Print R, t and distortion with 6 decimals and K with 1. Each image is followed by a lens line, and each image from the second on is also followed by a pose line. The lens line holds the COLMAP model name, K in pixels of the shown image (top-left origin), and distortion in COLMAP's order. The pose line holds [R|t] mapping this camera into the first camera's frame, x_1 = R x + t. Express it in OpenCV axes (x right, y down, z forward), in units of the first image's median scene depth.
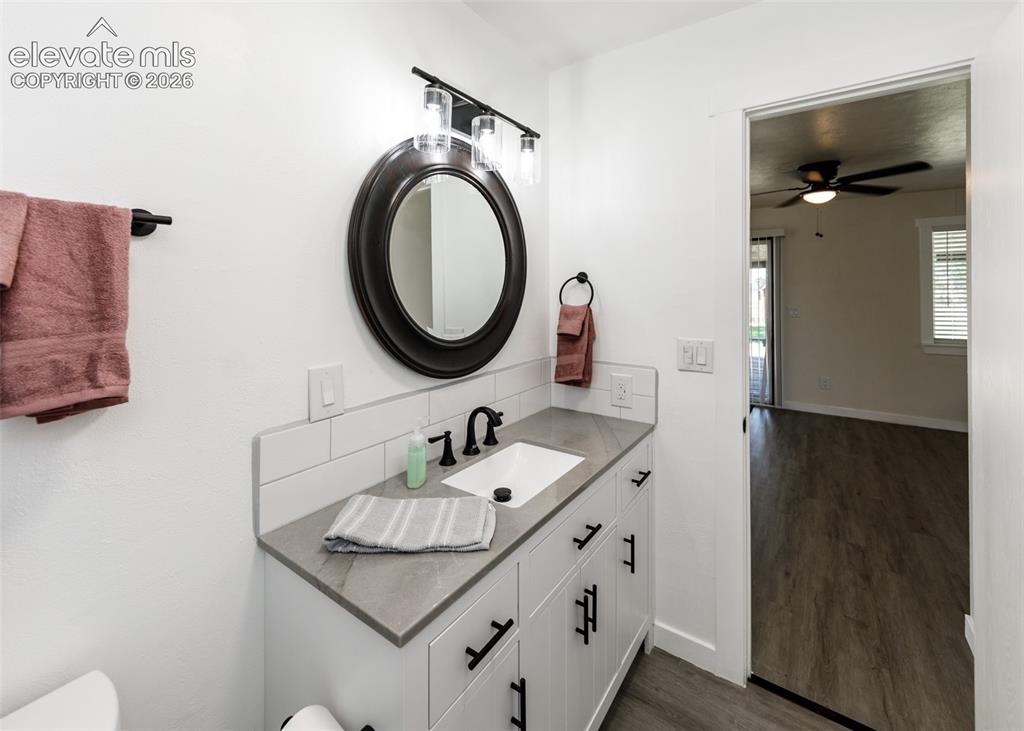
lens RADIAL K [[422.9, 0, 512.4], [0, 422.9, 288.8], [0, 0, 1]] dist [0.002117, 0.000205]
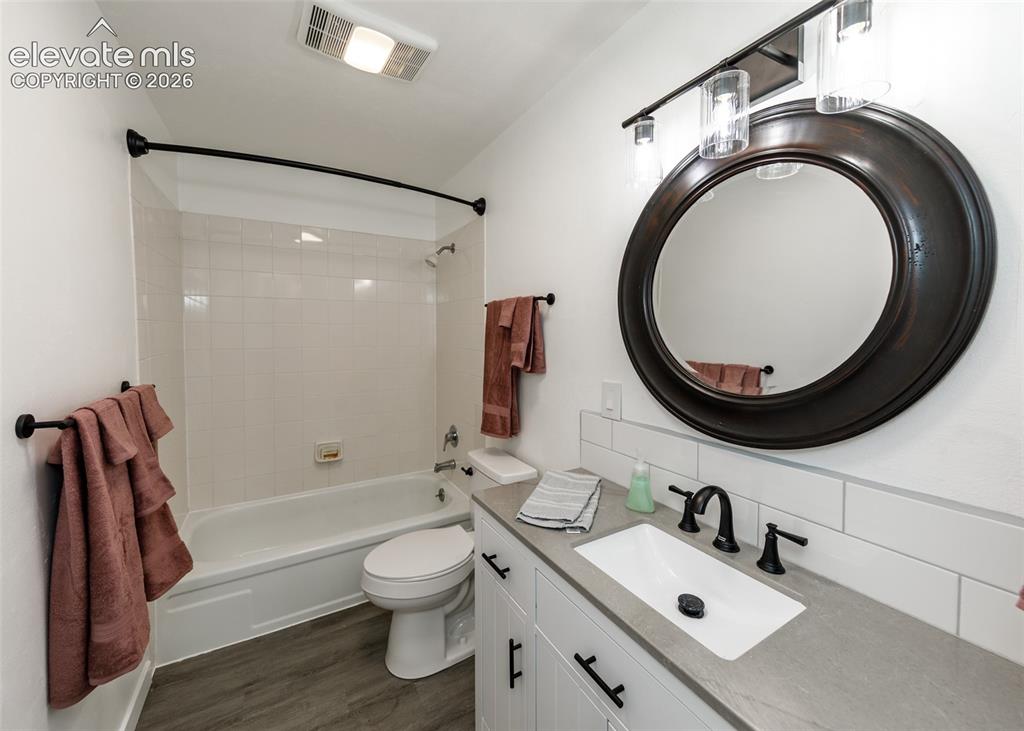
lens RADIAL K [[403.5, 0, 507.0], [0, 403.5, 351.5], [0, 0, 1]] dist [0.001166, 0.000036]
pose [[-0.418710, 0.046933, -0.906906, 0.835835], [0.001326, 0.998694, 0.051071, 0.012413], [0.908119, 0.020181, -0.418226, 1.144859]]
